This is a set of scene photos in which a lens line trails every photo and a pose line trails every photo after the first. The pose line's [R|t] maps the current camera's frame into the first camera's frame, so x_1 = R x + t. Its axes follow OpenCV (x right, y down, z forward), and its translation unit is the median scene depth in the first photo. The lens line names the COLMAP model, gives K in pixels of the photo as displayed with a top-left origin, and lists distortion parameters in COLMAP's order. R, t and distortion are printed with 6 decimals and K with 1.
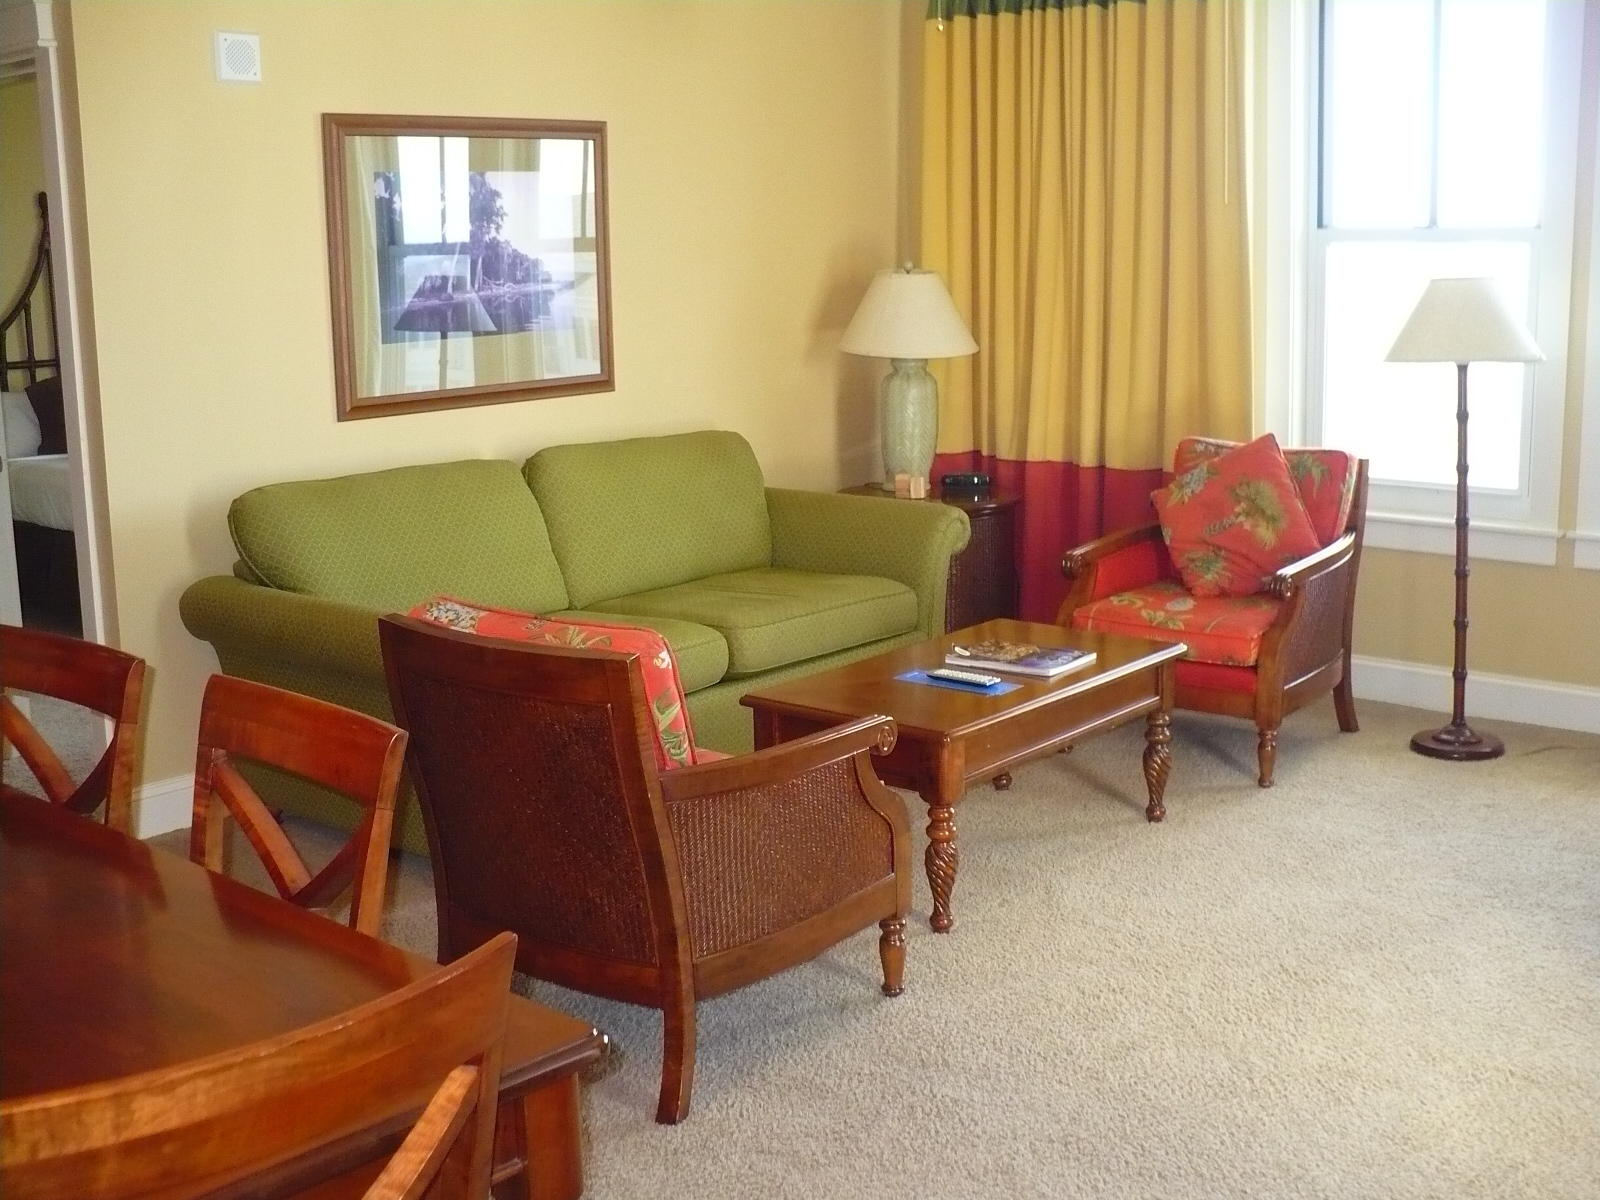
lens RADIAL K [[1752.8, 0, 800.0], [0, 1752.8, 600.0], [0, 0, 1]] dist [-0.291631, 0.365198]
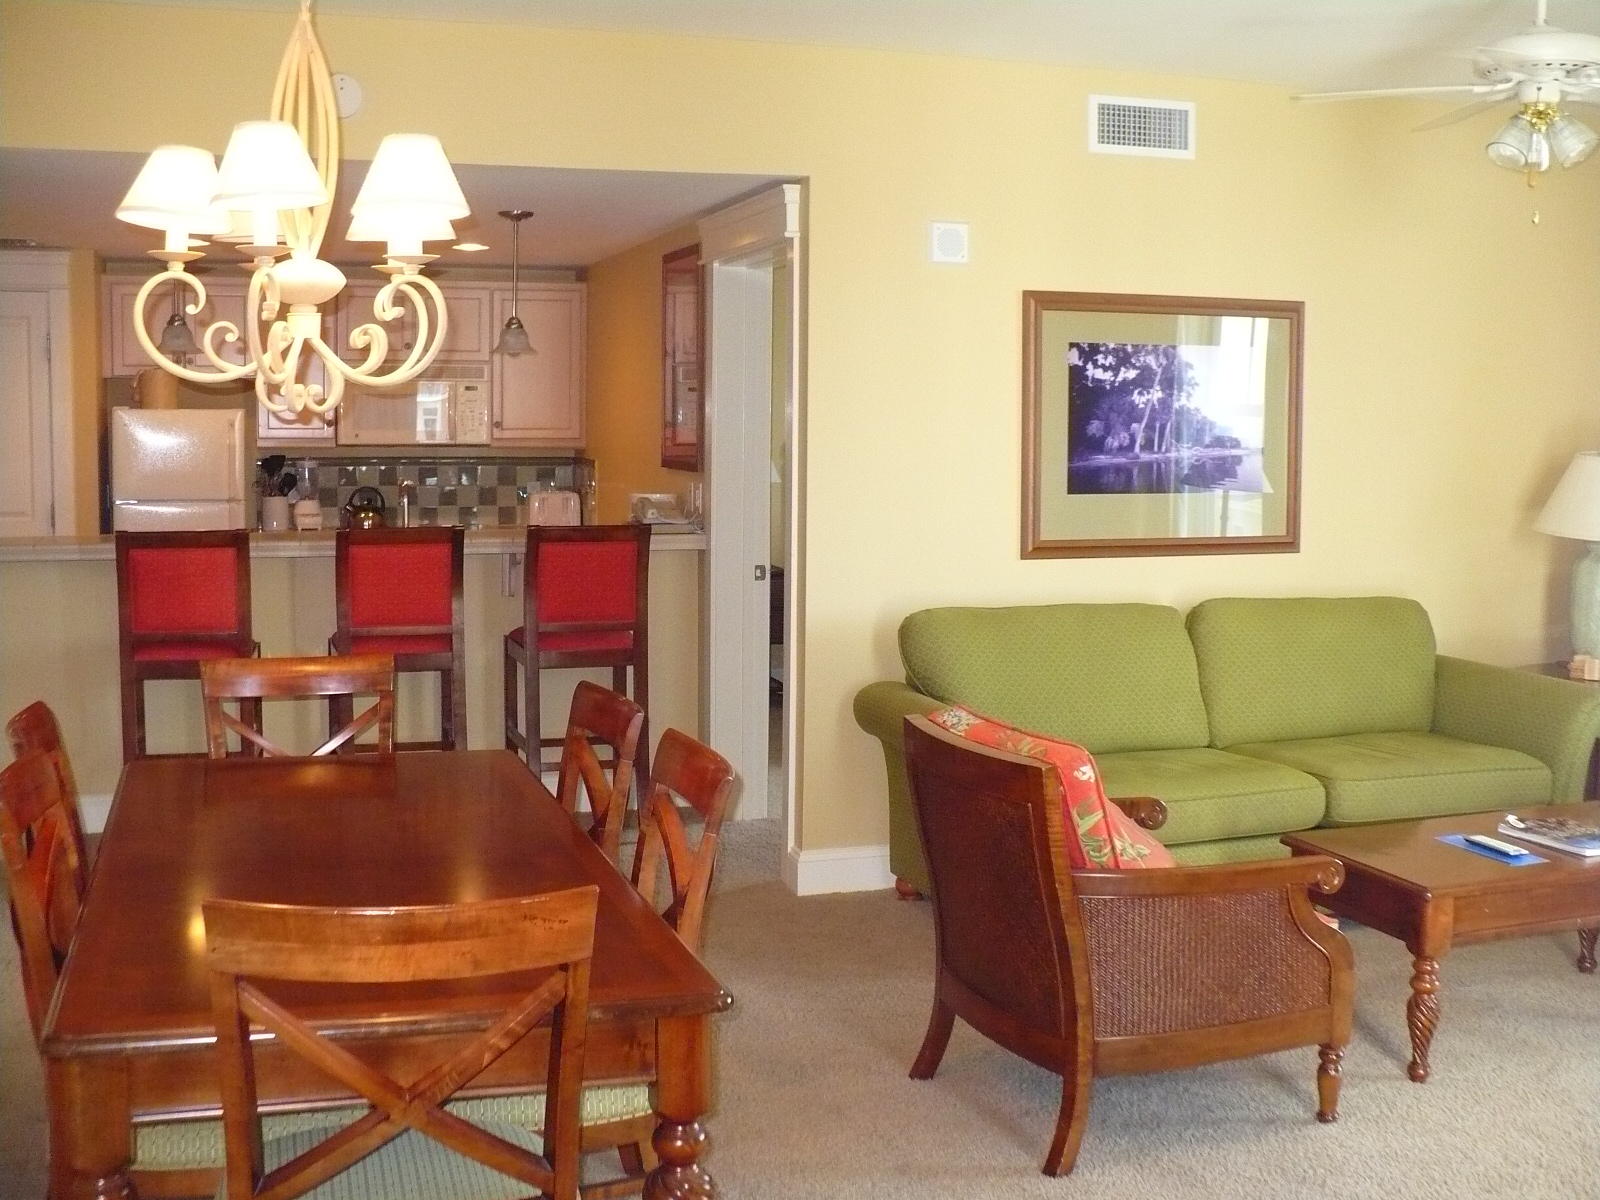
lens RADIAL K [[1752.8, 0, 800.0], [0, 1752.8, 600.0], [0, 0, 1]] dist [-0.291631, 0.365198]
pose [[0.851322, 0.074844, -0.519277, 0.224436], [-0.119989, 0.991314, -0.053835, 0.002964], [0.510738, 0.108139, 0.852908, -0.065158]]
